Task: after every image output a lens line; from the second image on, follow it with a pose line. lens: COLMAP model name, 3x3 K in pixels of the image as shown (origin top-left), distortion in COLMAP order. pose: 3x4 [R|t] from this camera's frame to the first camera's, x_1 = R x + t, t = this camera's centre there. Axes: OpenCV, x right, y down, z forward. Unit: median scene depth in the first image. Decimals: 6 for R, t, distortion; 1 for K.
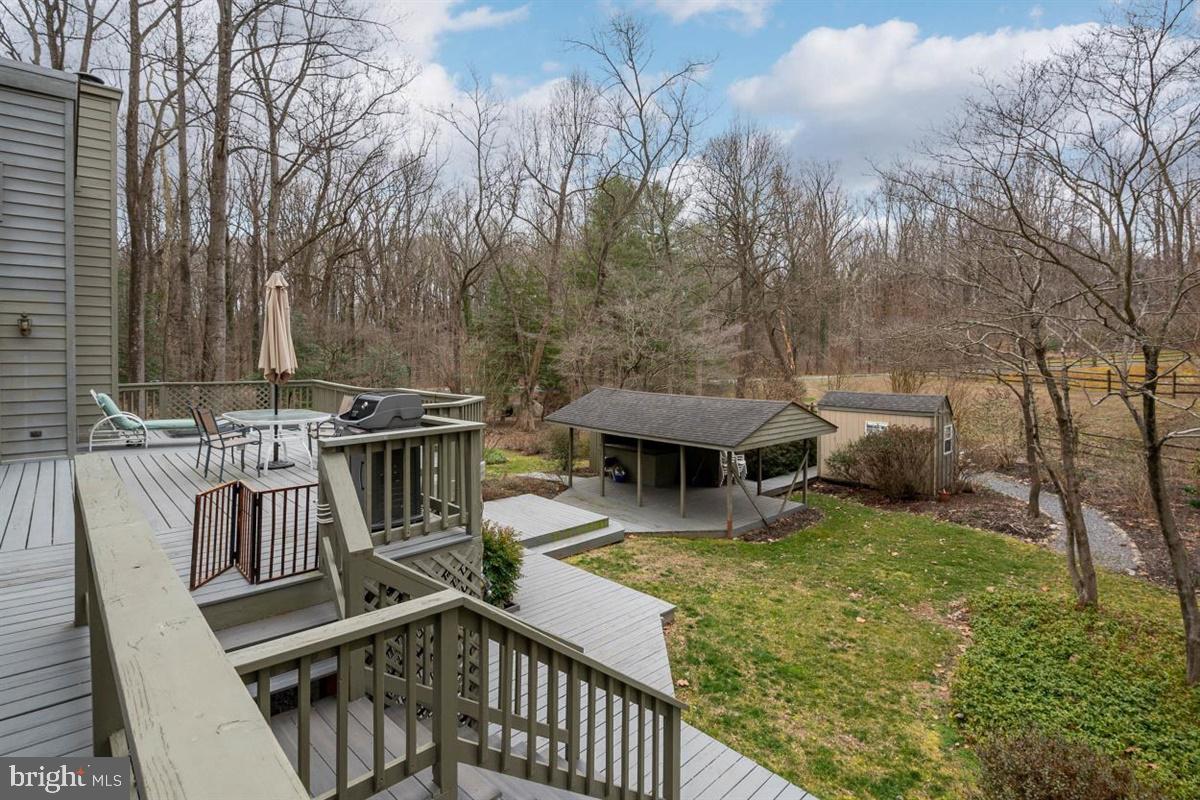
lens RADIAL K [[588.8, 0, 600.6], [0, 588.8, 344.9], [0, 0, 1]] dist [-0.001001, -0.001063]
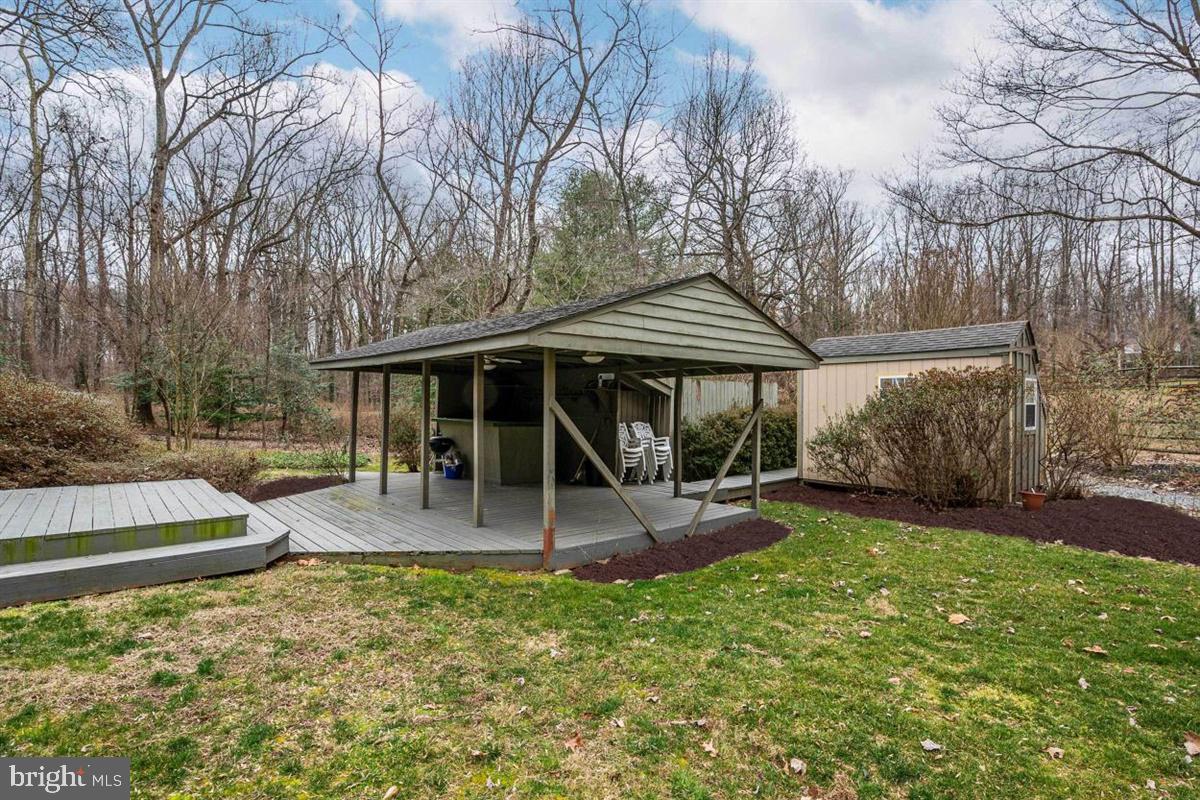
lens RADIAL K [[579.4, 0, 594.4], [0, 579.4, 384.8], [0, 0, 1]] dist [-0.004268, -0.001016]
pose [[0.999177, 0.004149, -0.040358, 0.296287], [-0.004747, 0.999880, -0.014744, 0.221169], [0.040292, 0.014923, 0.999077, 0.642634]]
